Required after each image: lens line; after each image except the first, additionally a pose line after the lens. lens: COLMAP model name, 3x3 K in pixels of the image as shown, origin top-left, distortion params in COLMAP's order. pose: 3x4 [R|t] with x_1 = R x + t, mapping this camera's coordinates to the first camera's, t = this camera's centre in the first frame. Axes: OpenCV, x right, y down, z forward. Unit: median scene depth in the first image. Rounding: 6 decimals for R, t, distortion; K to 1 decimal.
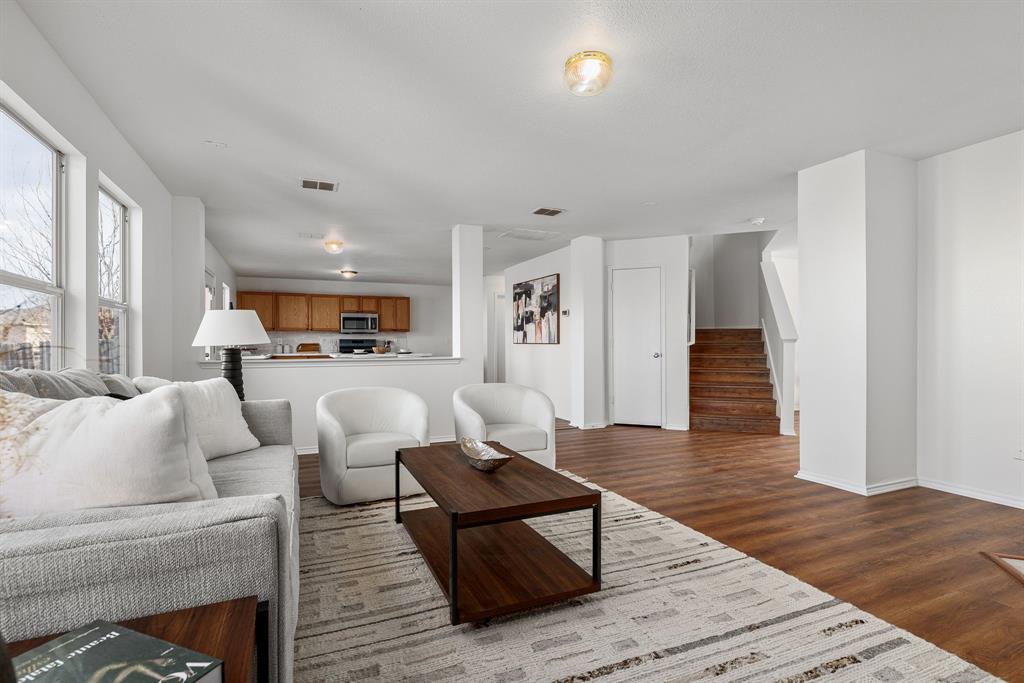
lens RADIAL K [[493.0, 0, 513.1], [0, 493.0, 342.5], [0, 0, 1]] dist [0.005392, 0.000527]
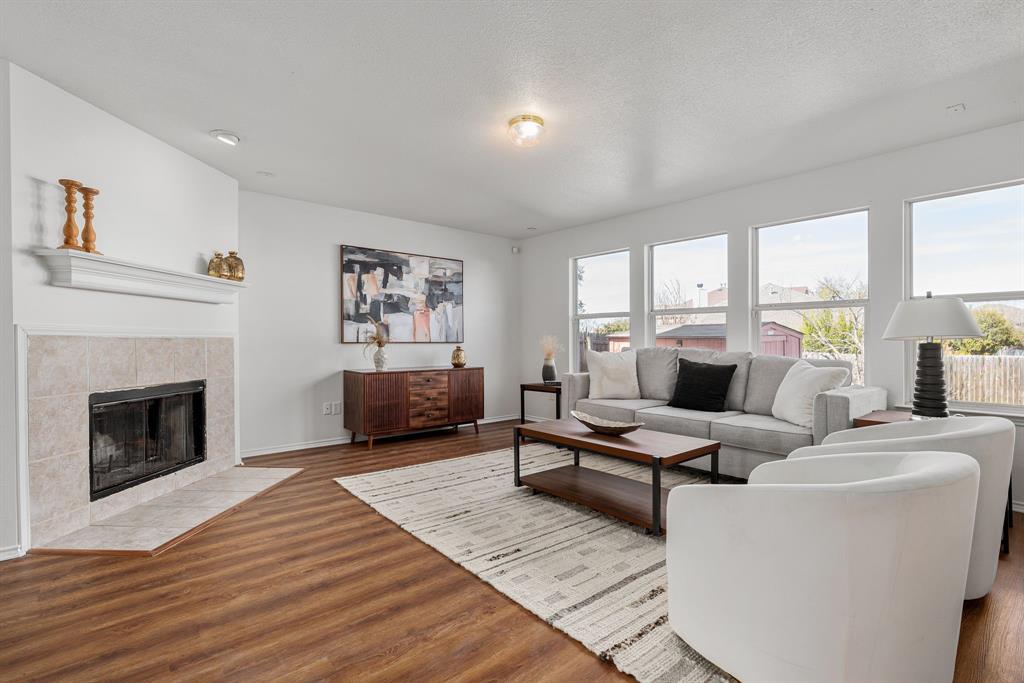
lens RADIAL K [[480.5, 0, 508.3], [0, 480.5, 343.6], [0, 0, 1]] dist [-0.003374, -0.000340]
pose [[-0.959743, 0.005419, -0.280826, 0.537706], [0.005199, 0.999985, 0.001526, 0.008129], [0.280831, 0.000005, -0.959757, 2.104291]]
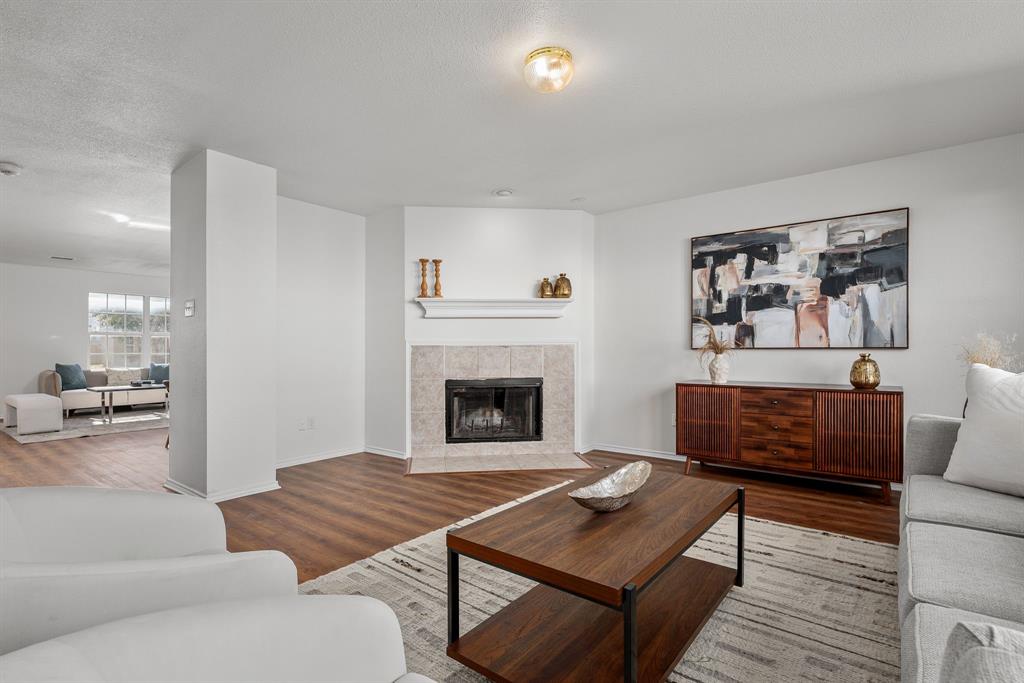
lens RADIAL K [[493.0, 0, 485.6], [0, 493.0, 351.0], [0, 0, 1]] dist [0.005392, 0.000527]
pose [[-0.442171, 0.001634, 0.896929, -0.650442], [0.003625, 0.999993, -0.000035, 0.009277], [-0.896923, 0.003235, -0.442174, 1.481162]]
